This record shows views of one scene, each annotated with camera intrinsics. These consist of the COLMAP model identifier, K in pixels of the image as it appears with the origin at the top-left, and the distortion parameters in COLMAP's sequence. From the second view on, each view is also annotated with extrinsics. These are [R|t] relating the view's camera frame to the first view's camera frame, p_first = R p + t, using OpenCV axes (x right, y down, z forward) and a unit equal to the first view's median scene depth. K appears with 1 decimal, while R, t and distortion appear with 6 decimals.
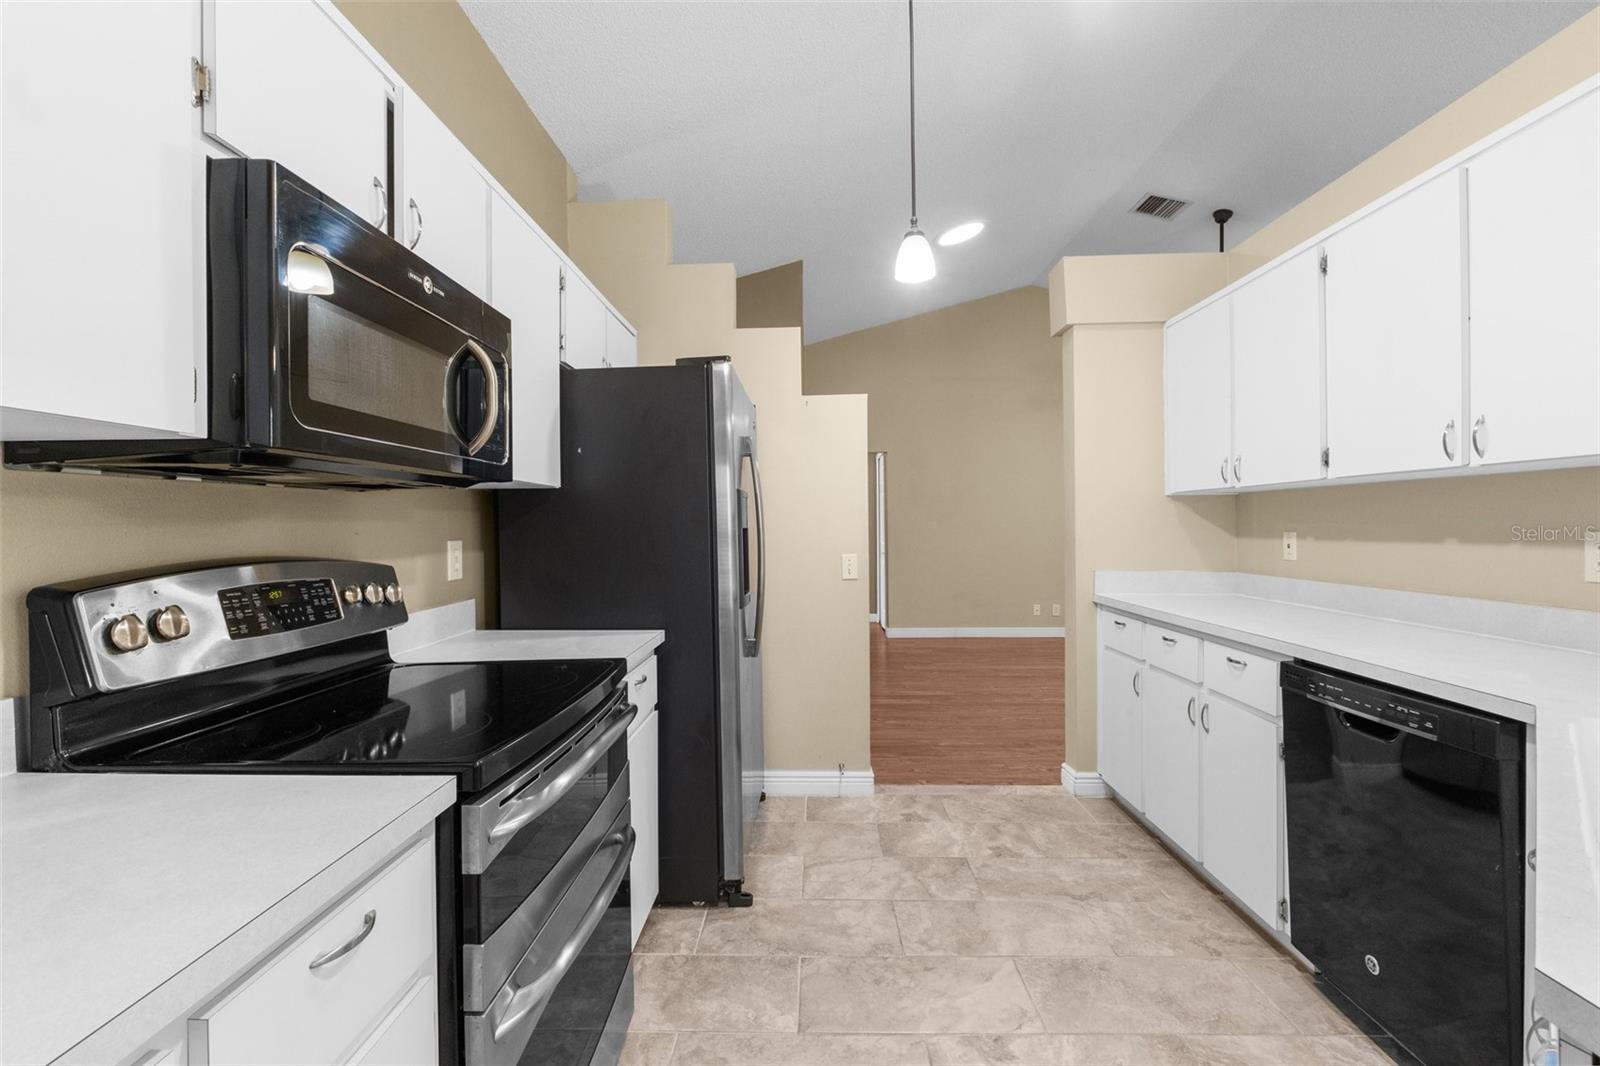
lens RADIAL K [[696.9, 0, 801.7], [0, 696.9, 530.0], [0, 0, 1]] dist [0.001589, -0.002982]
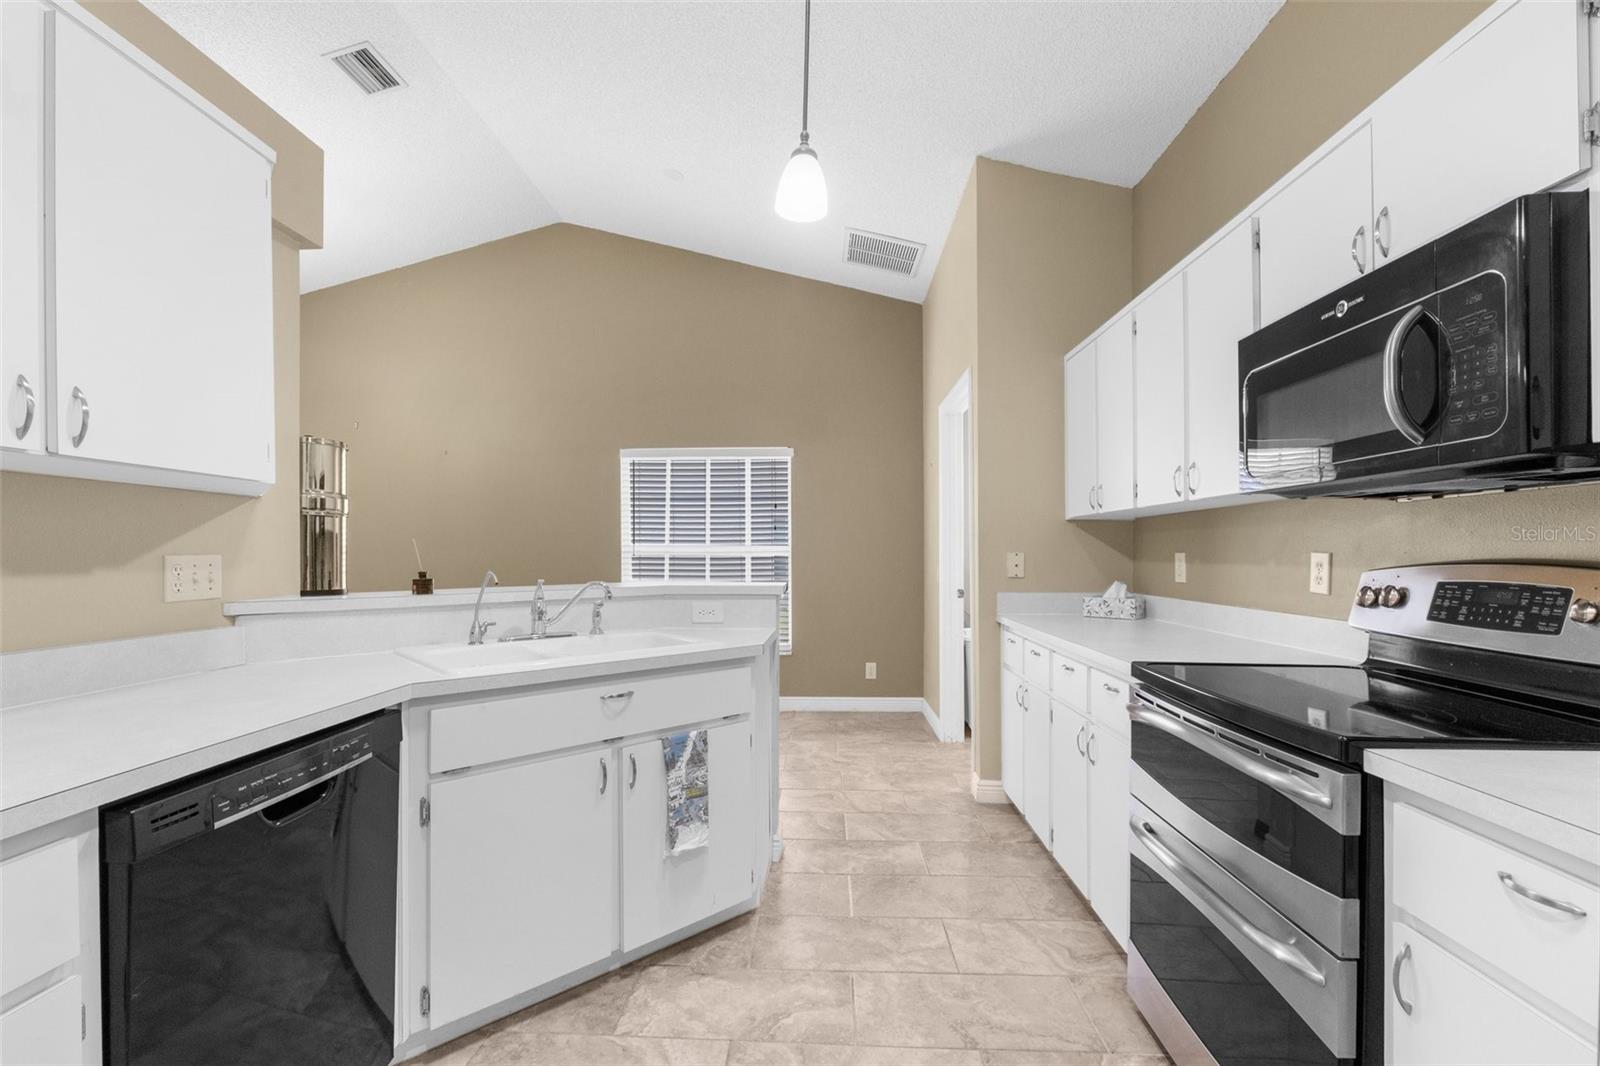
lens RADIAL K [[696.9, 0, 798.4], [0, 696.9, 537.3], [0, 0, 1]] dist [0.001589, -0.002982]
pose [[-0.999276, 0.012857, 0.035797, 0.272052], [0.012351, 0.999821, -0.014327, 0.007867], [-0.035975, -0.013874, -0.999256, 2.113675]]
